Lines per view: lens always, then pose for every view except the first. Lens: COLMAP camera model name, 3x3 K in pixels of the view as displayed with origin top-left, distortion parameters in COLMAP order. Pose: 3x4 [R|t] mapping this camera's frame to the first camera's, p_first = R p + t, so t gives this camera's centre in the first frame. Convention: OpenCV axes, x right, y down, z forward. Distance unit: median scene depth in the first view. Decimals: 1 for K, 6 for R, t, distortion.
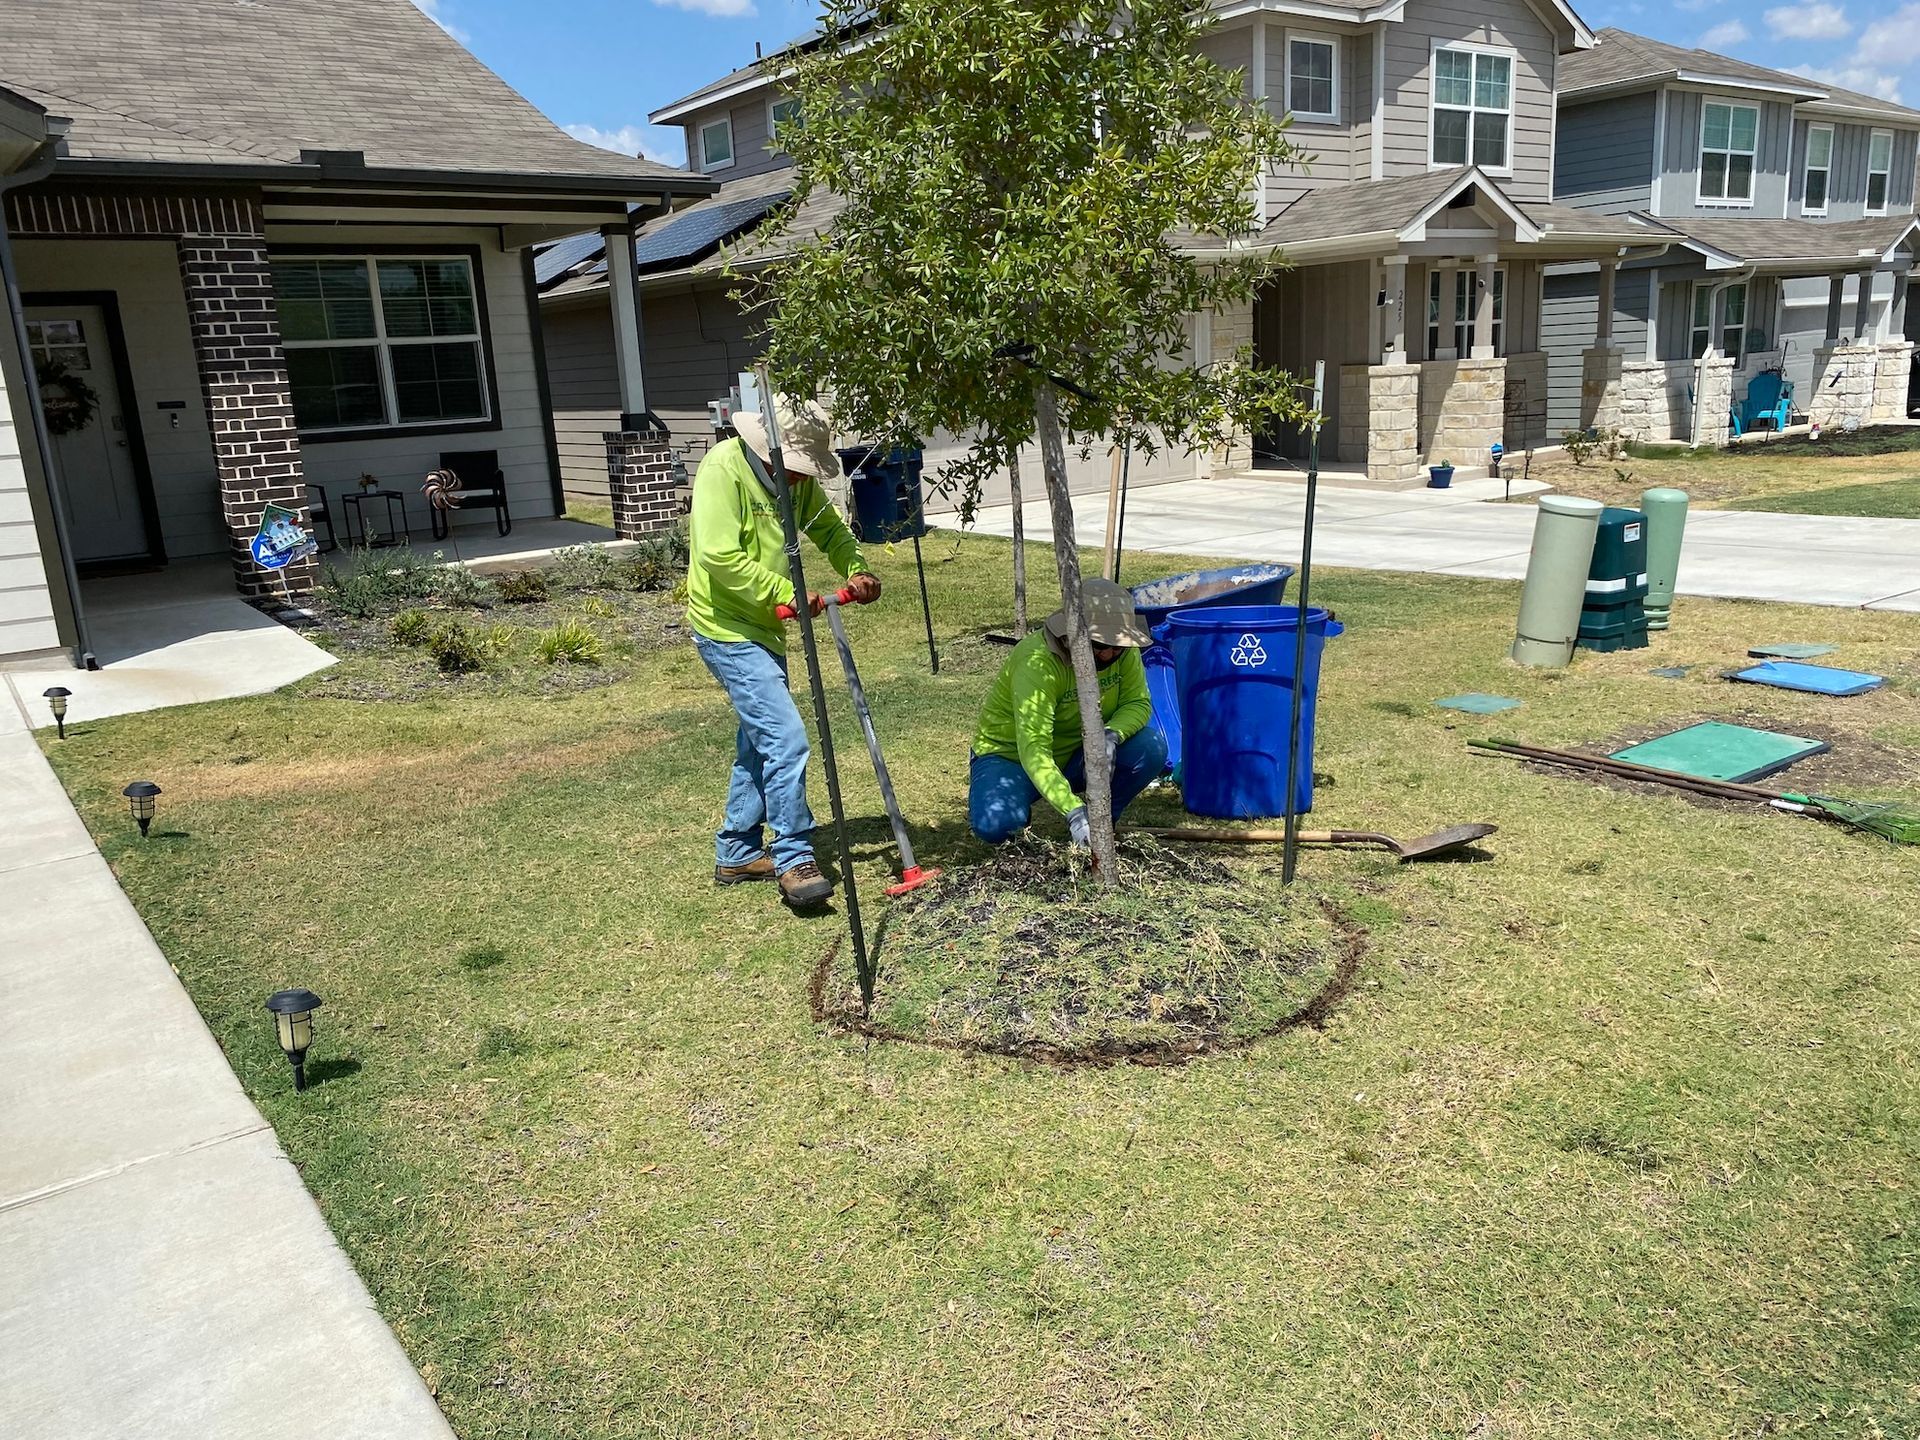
lens RADIAL K [[1457.9, 0, 958.9], [0, 1457.9, 726.0], [0, 0, 1]] dist [0.018314, -0.009794]
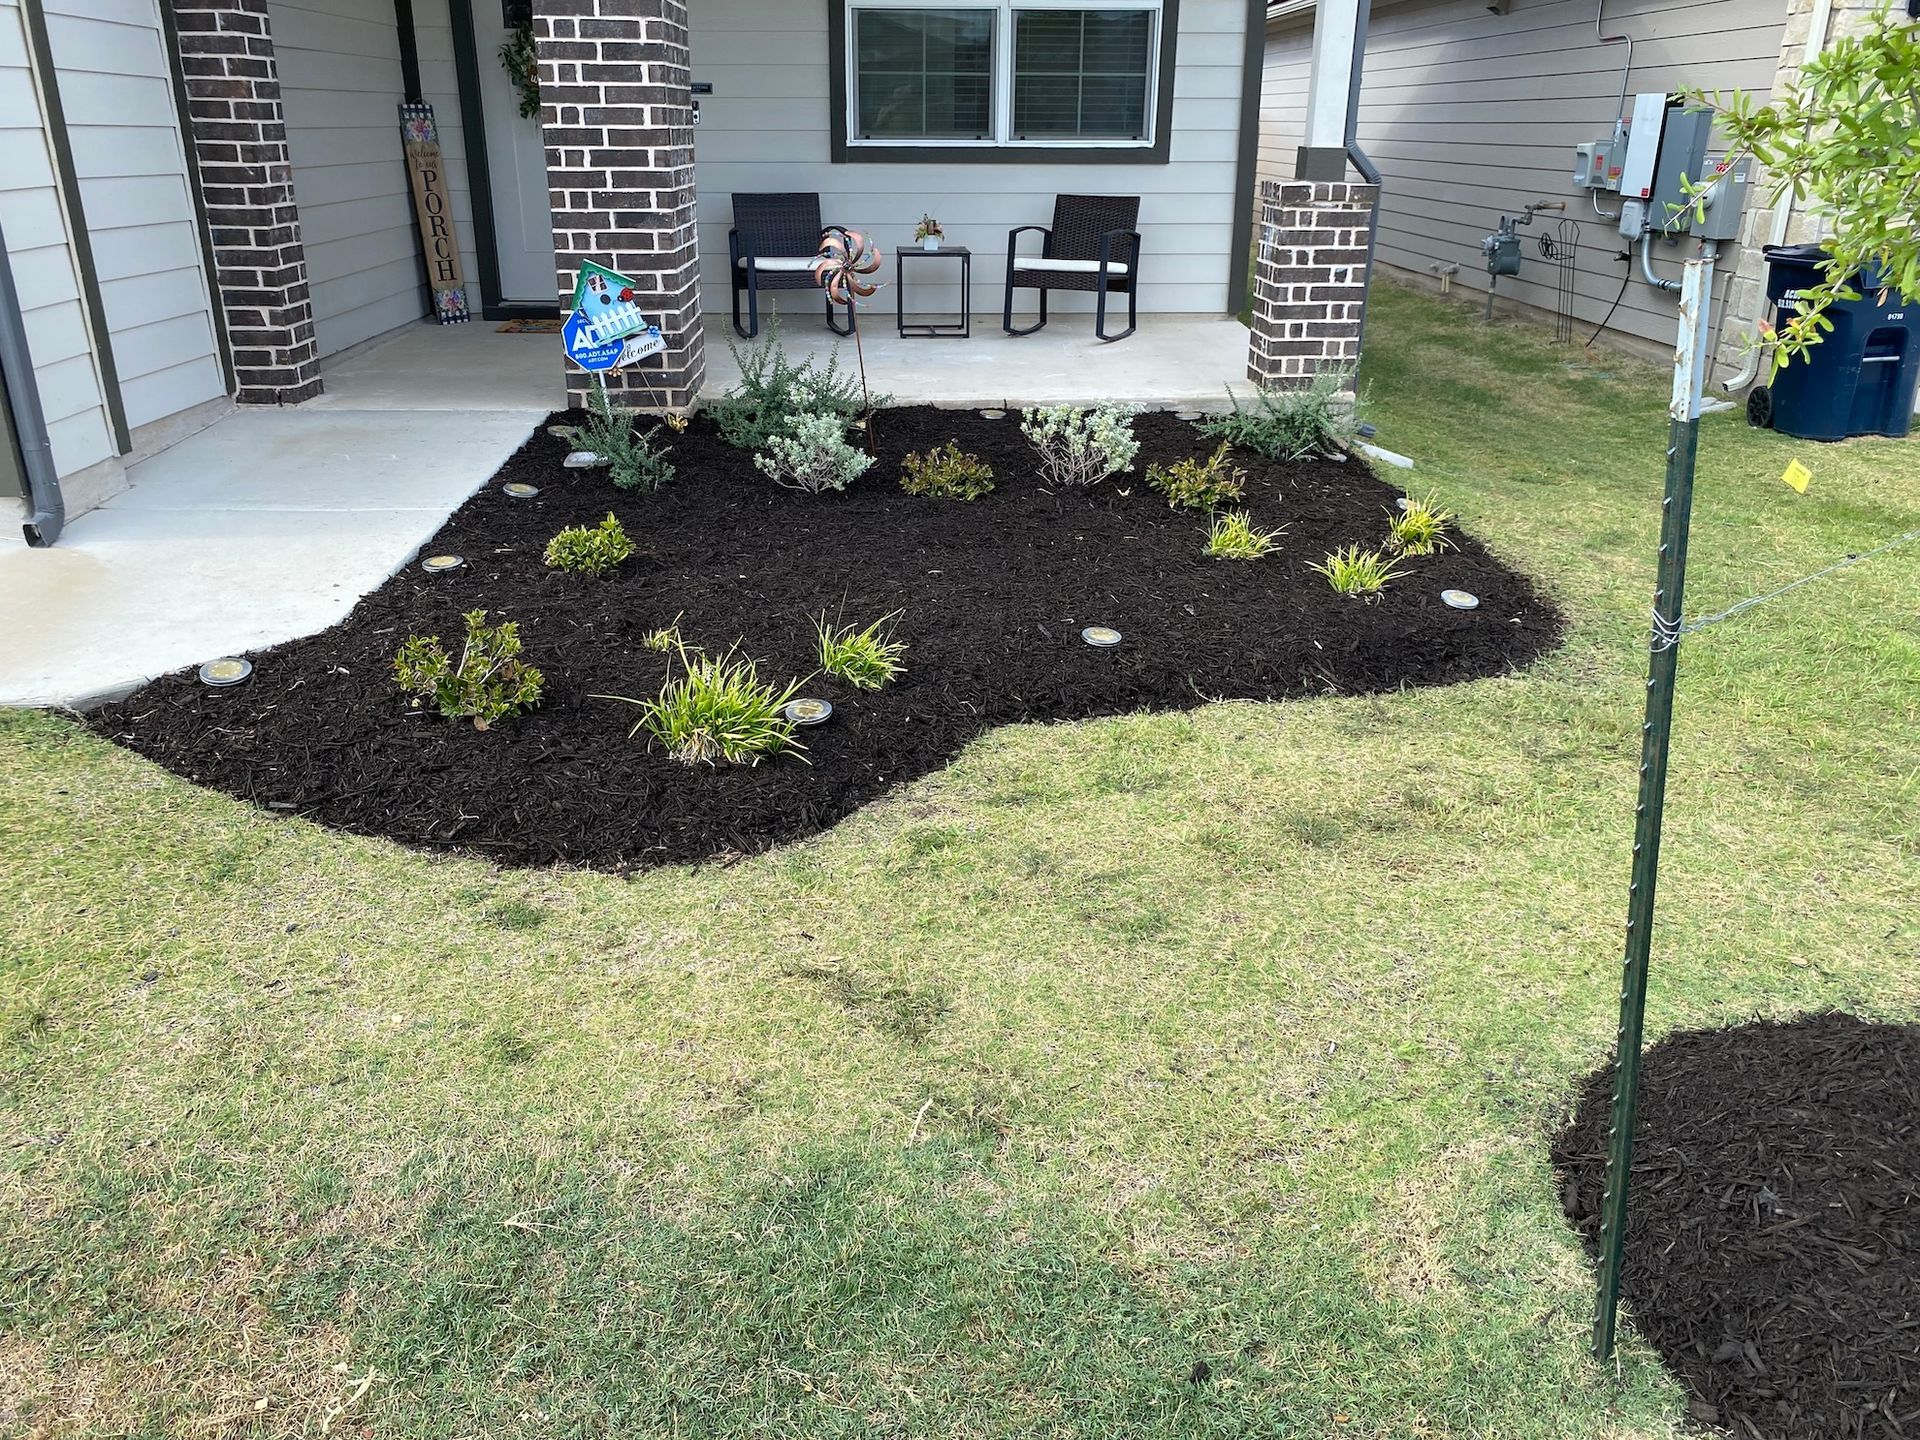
lens RADIAL K [[1457.9, 0, 971.0], [0, 1457.9, 701.0], [0, 0, 1]] dist [0.018314, -0.009794]
pose [[0.817589, 0.263219, -0.512117, -0.003438], [-0.185494, 0.962385, 0.198510, -0.124323], [0.545106, -0.067305, 0.835661, 0.576668]]
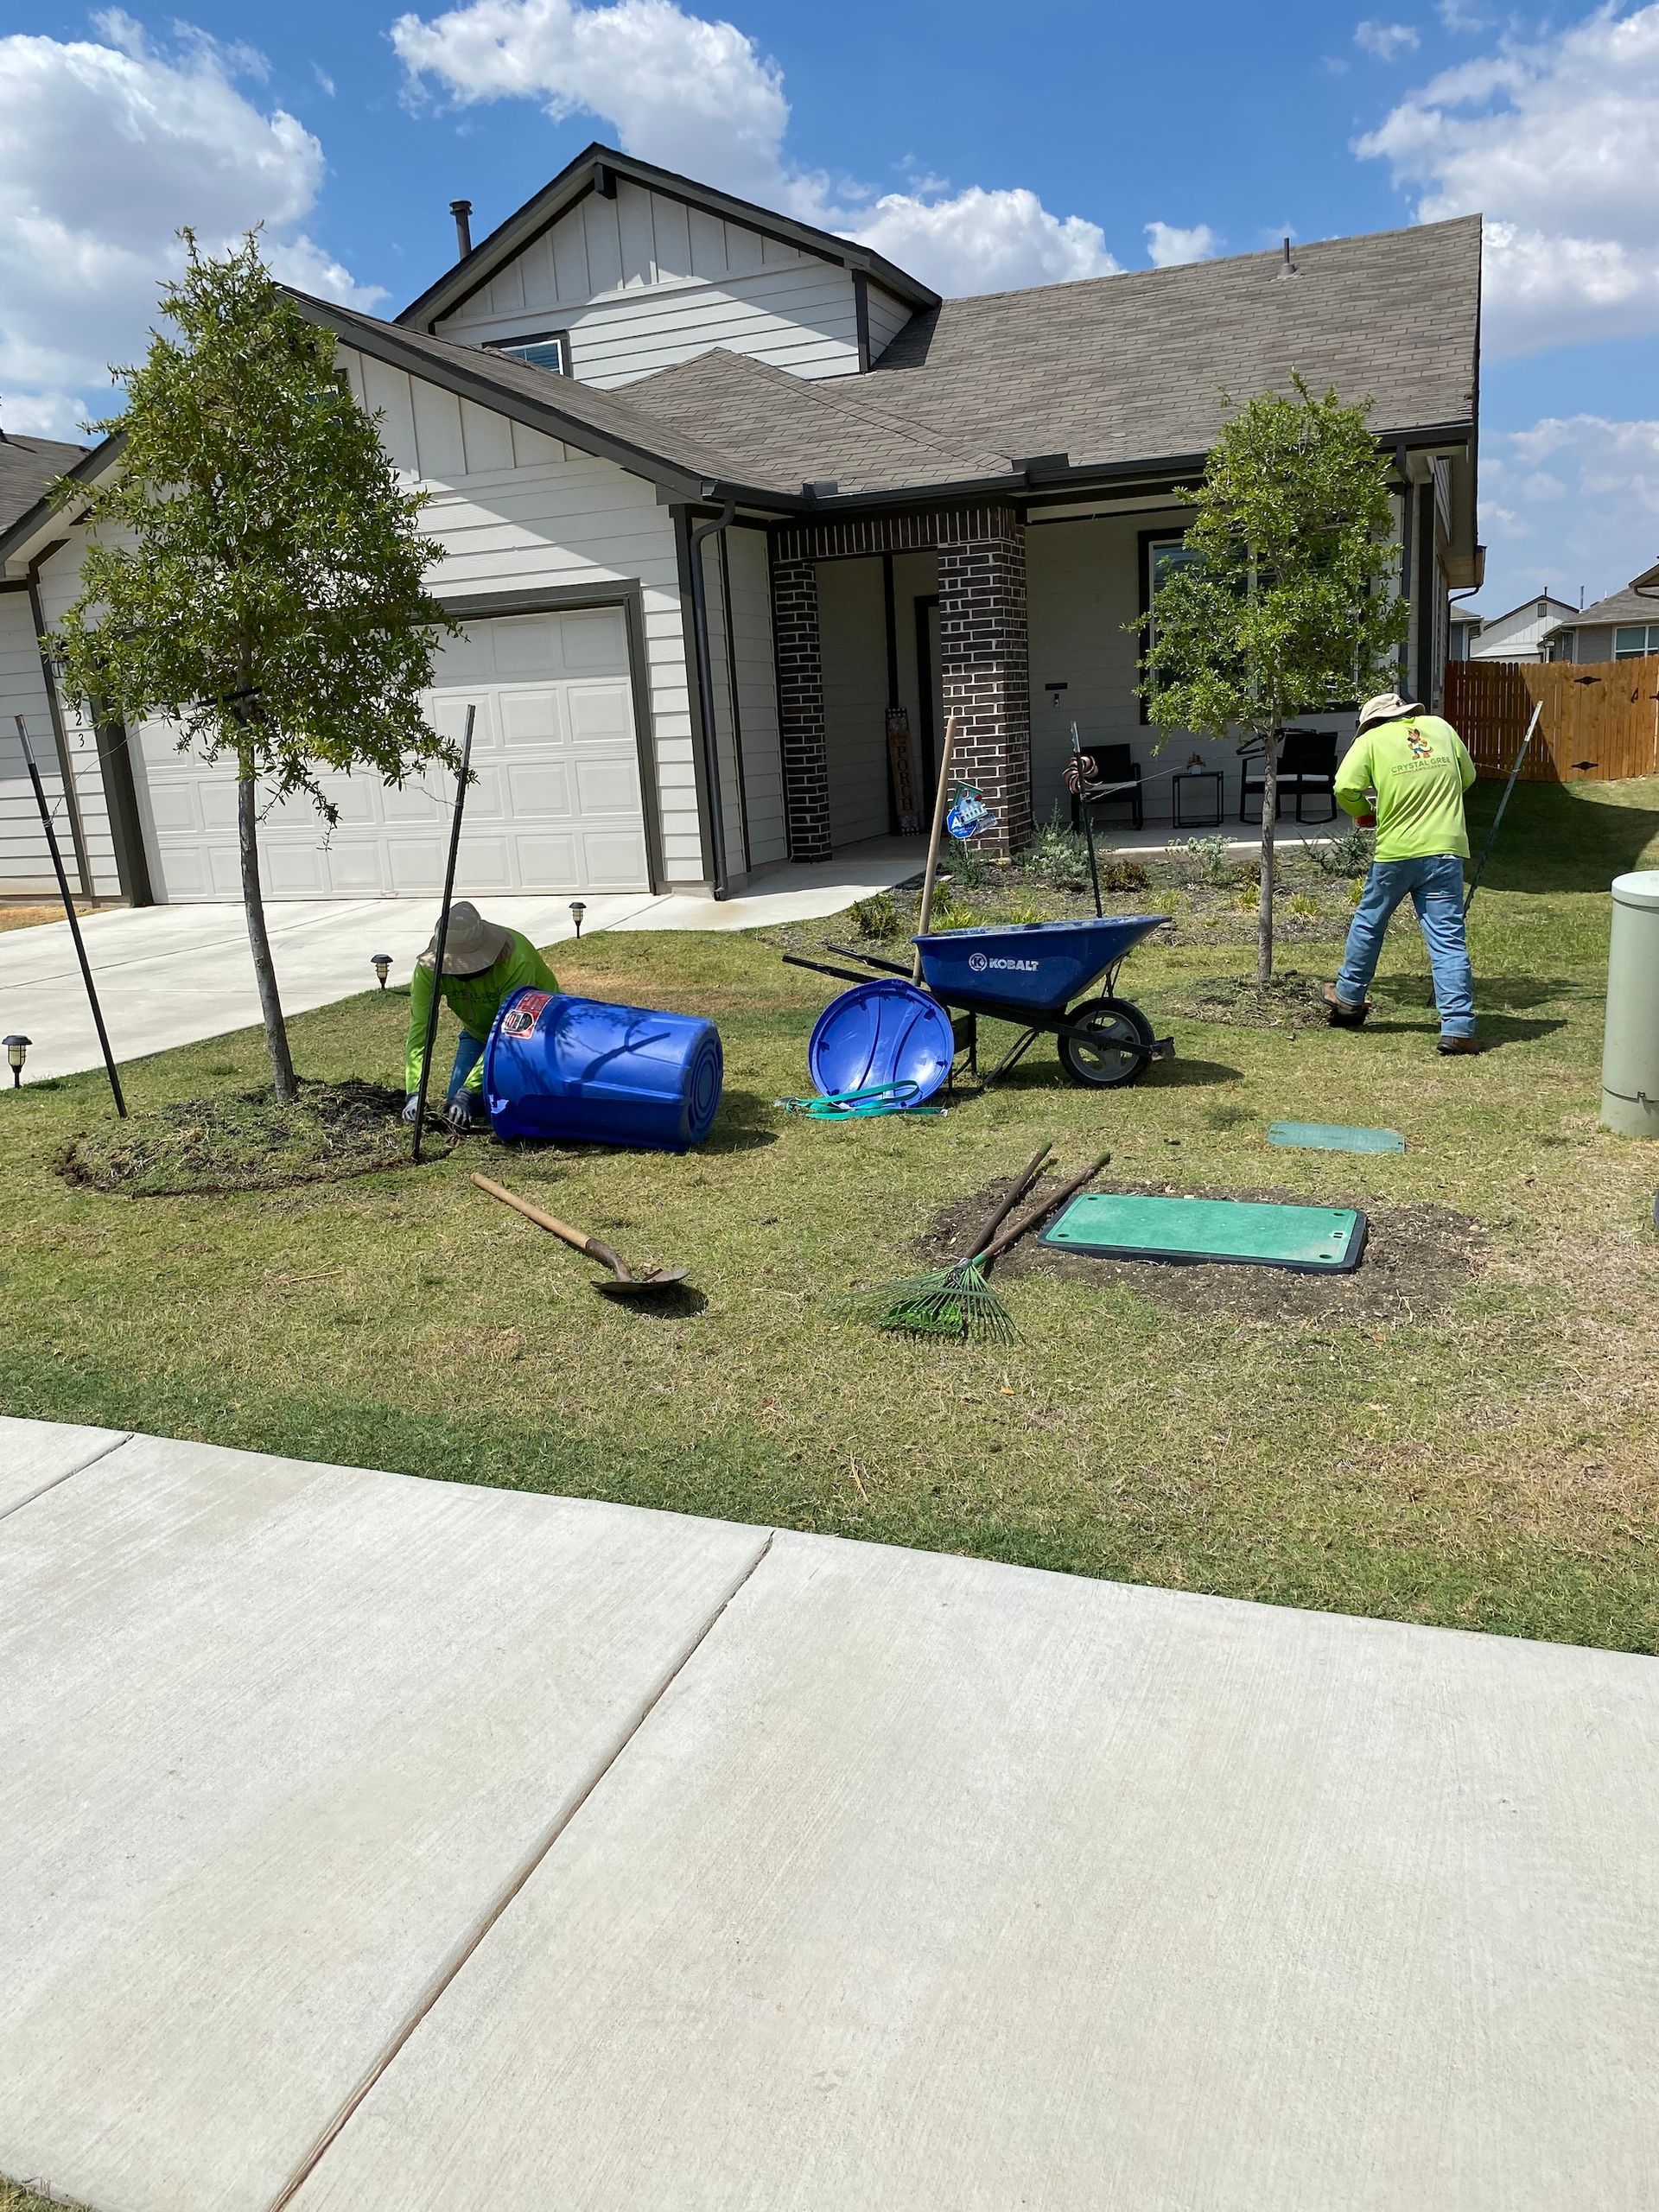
lens RADIAL K [[1679.6, 0, 834.9], [0, 1679.6, 1116.1], [0, 0, 1]] dist [0.018314, -0.009794]
pose [[0.532409, 0.214407, -0.818884, 0.593210], [-0.169690, 0.974787, 0.144900, -0.069403], [0.829304, 0.061810, 0.555368, 0.205779]]
